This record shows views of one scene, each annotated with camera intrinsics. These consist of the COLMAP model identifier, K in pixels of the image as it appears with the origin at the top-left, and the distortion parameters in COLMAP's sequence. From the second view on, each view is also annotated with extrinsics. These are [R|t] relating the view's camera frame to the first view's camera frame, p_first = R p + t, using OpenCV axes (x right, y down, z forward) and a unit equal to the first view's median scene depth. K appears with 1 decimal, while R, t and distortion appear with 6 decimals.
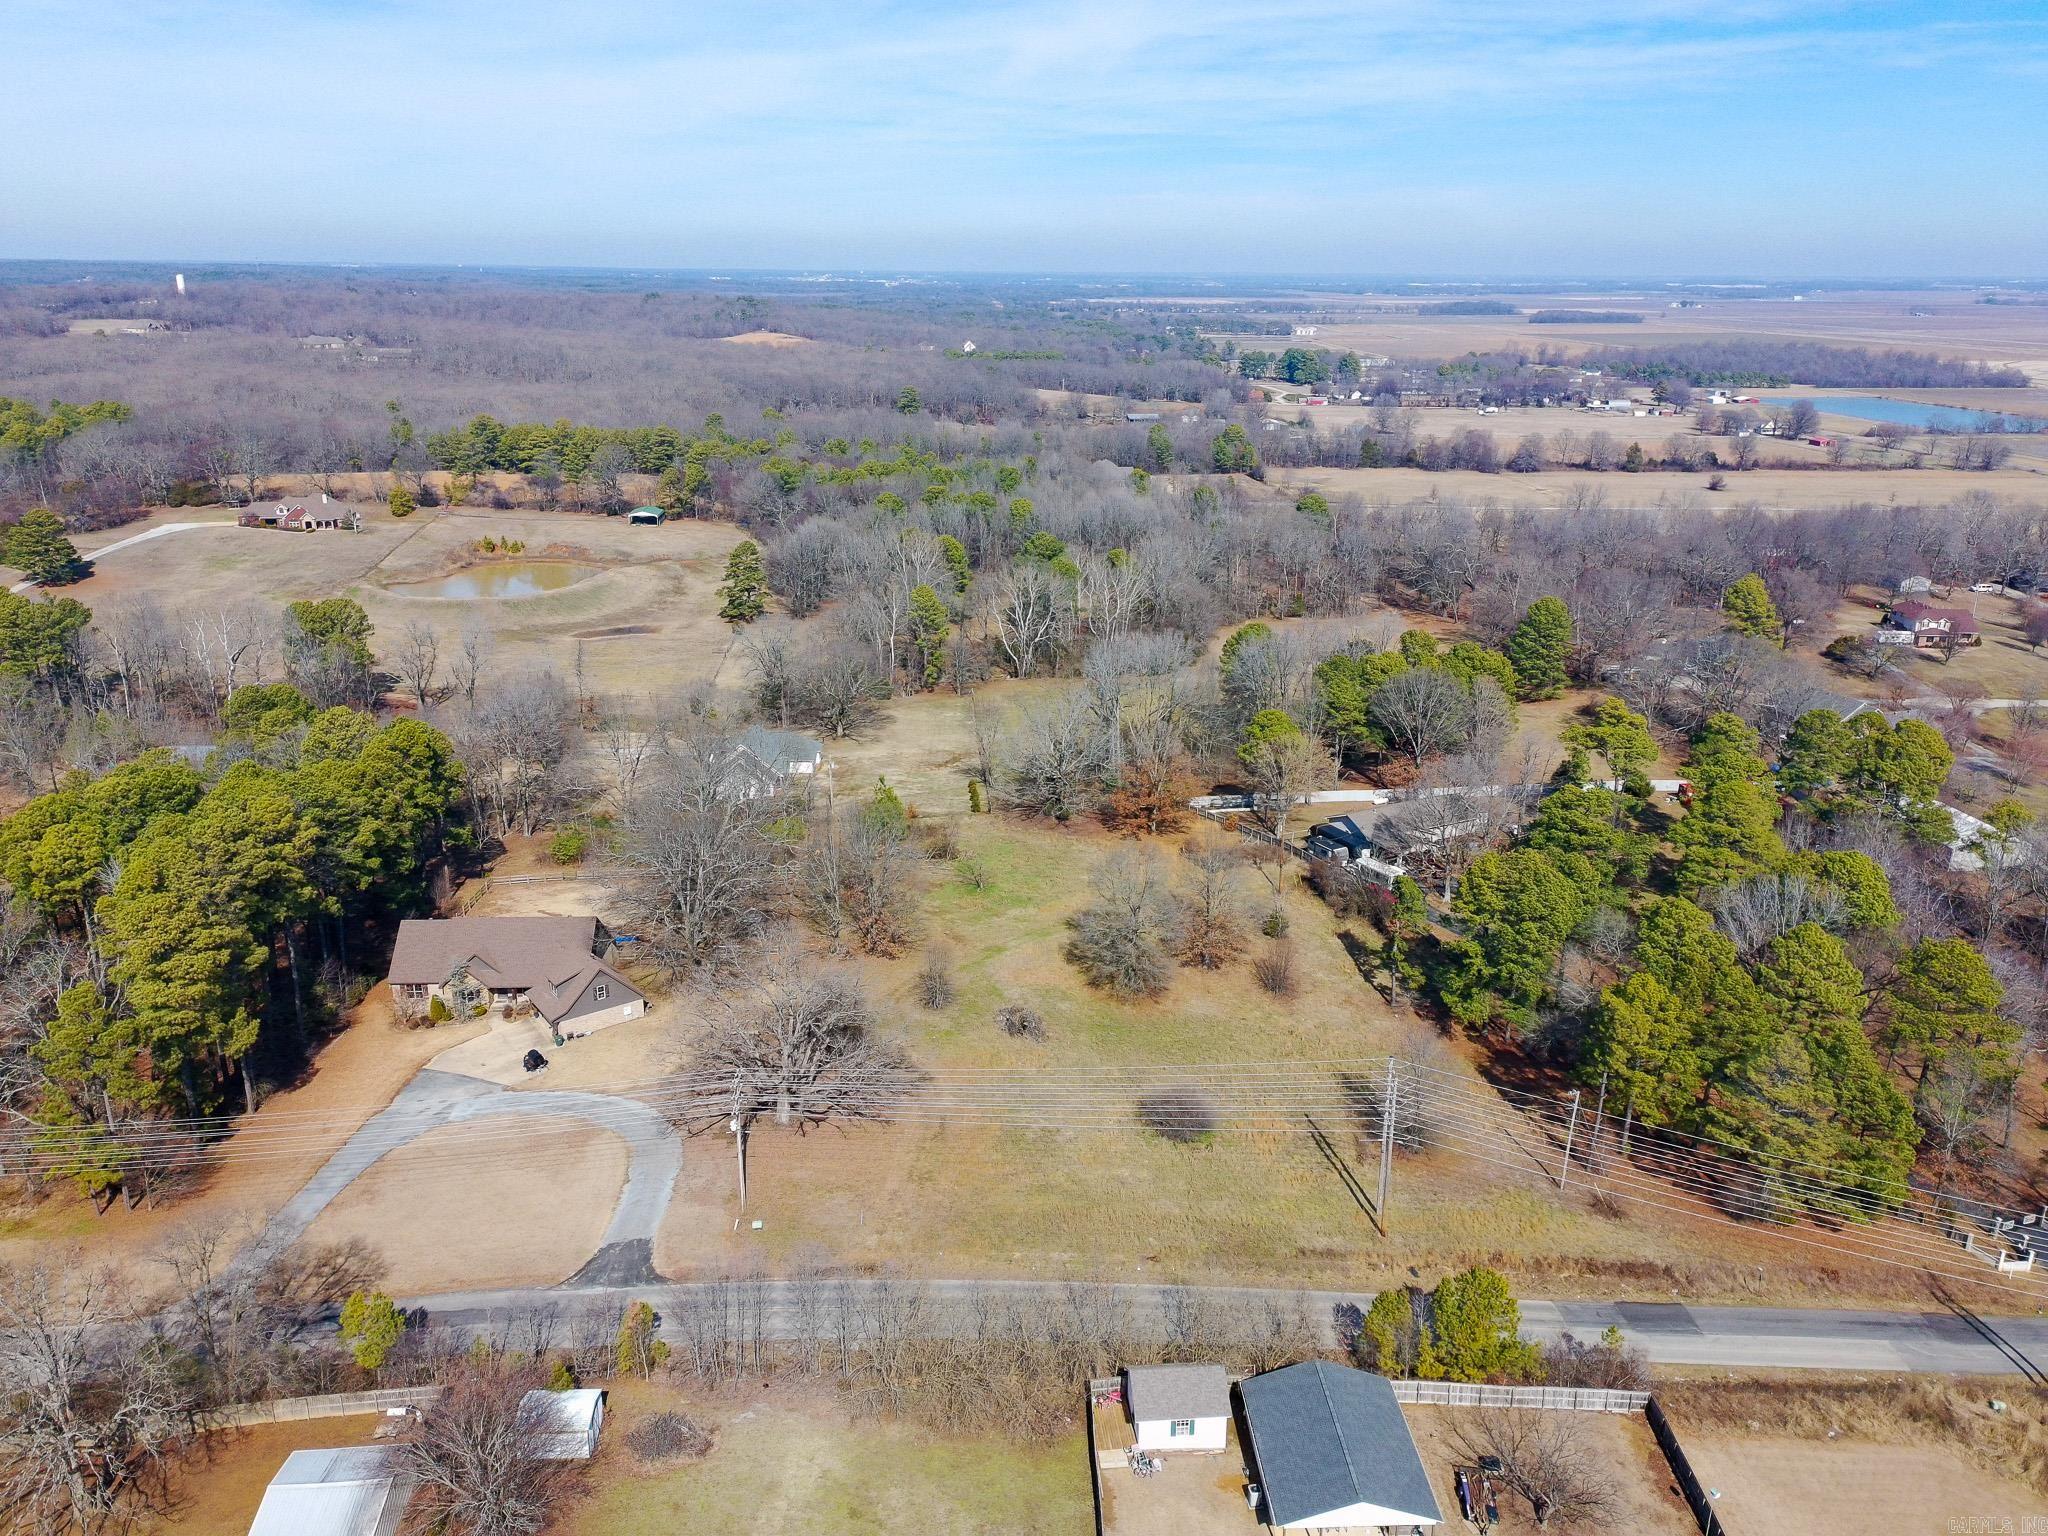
lens RADIAL K [[1495.2, 0, 1031.2], [0, 1495.2, 761.1], [0, 0, 1]] dist [0.076832, -0.059333]
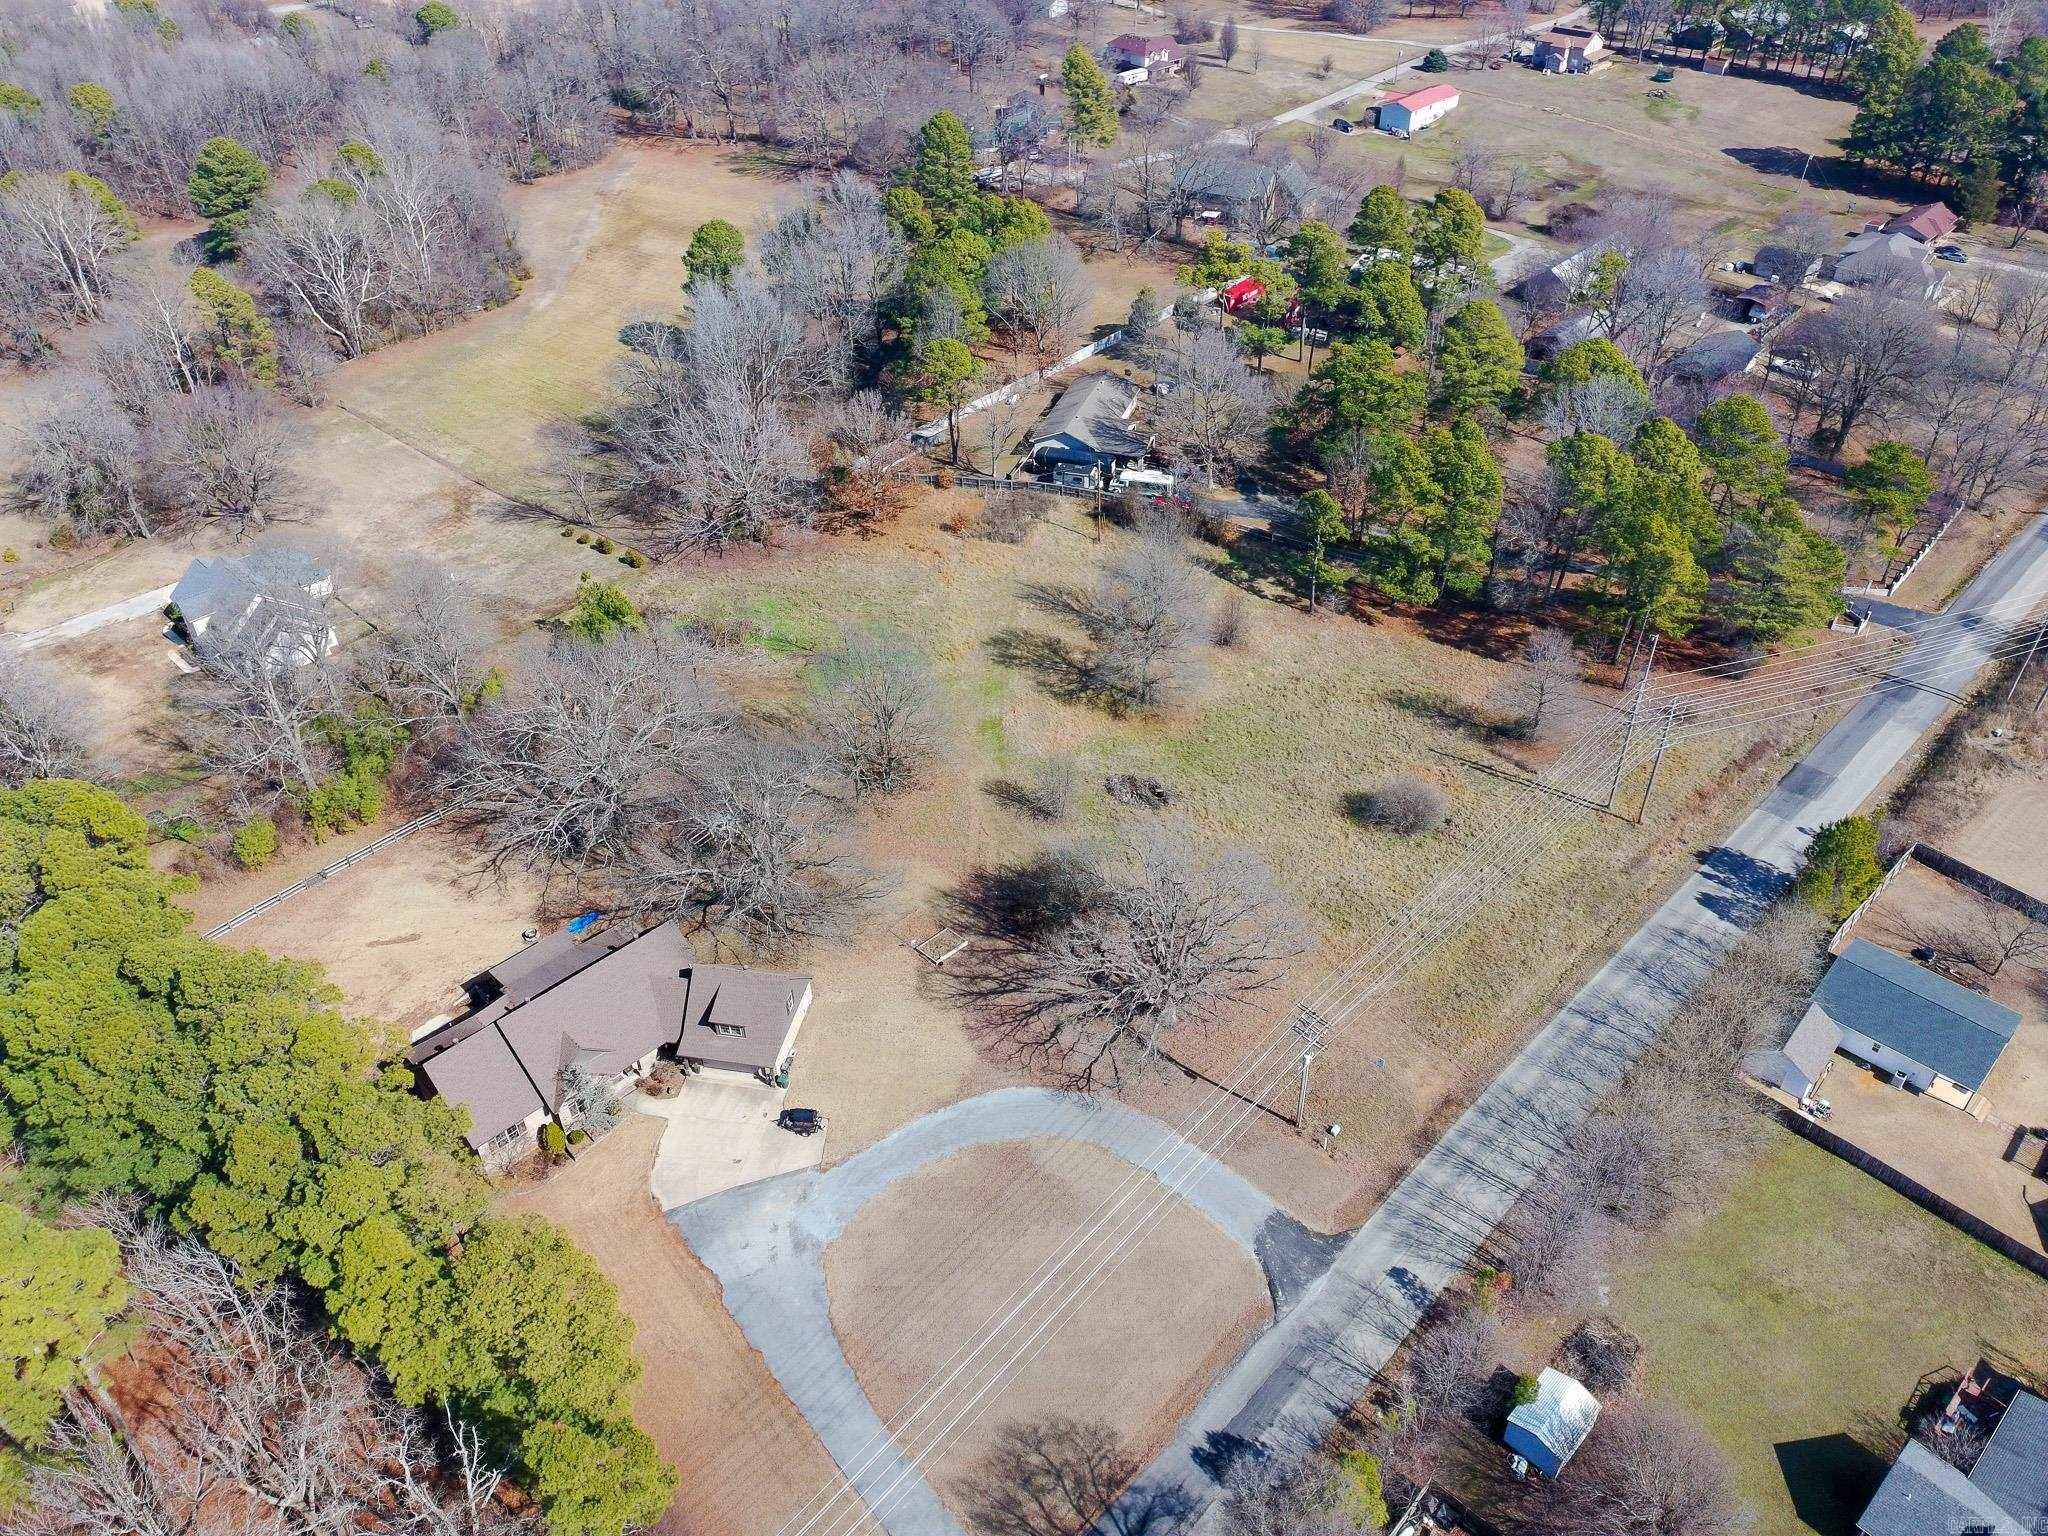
lens RADIAL K [[1495.2, 0, 1040.2], [0, 1495.2, 759.1], [0, 0, 1]] dist [0.076832, -0.059333]
pose [[0.733103, -0.439325, 0.519186, -0.497574], [0.236753, 0.880477, 0.410742, -0.226166], [-0.637580, -0.178197, 0.749491, 0.334066]]
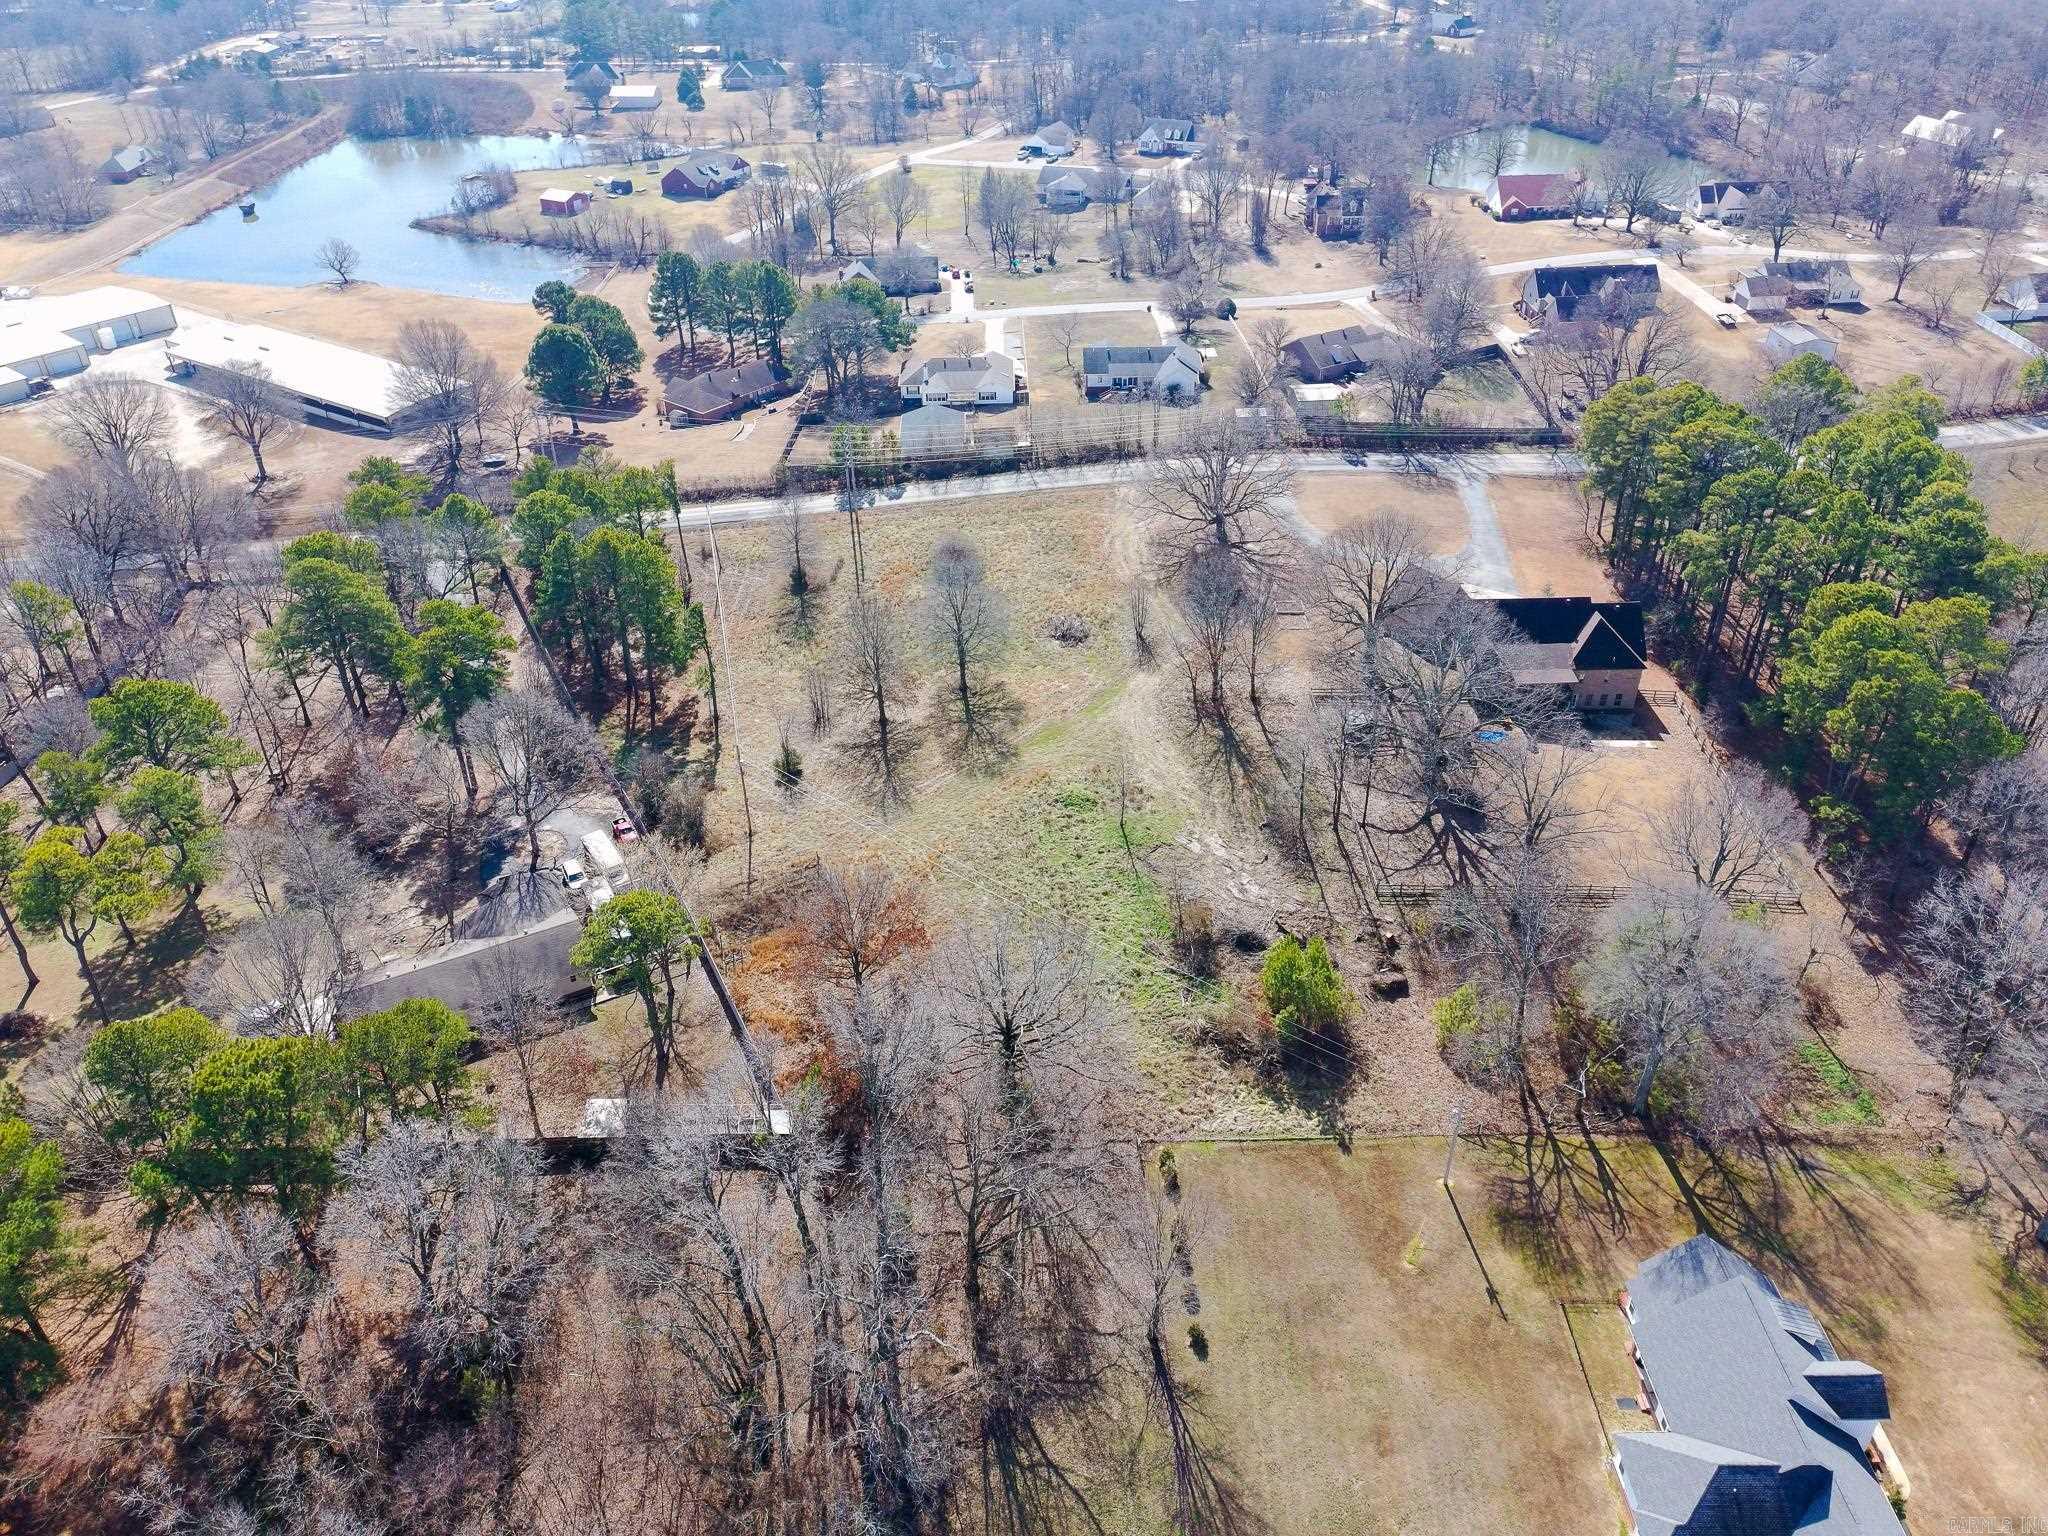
lens RADIAL K [[1495.2, 0, 1036.3], [0, 1495.2, 763.7], [0, 0, 1]] dist [0.076832, -0.059333]
pose [[-0.999847, -0.007516, 0.015775, 0.000895], [0.007817, 0.615035, 0.788461, -0.674716], [-0.015628, 0.788464, -0.614882, 1.739402]]
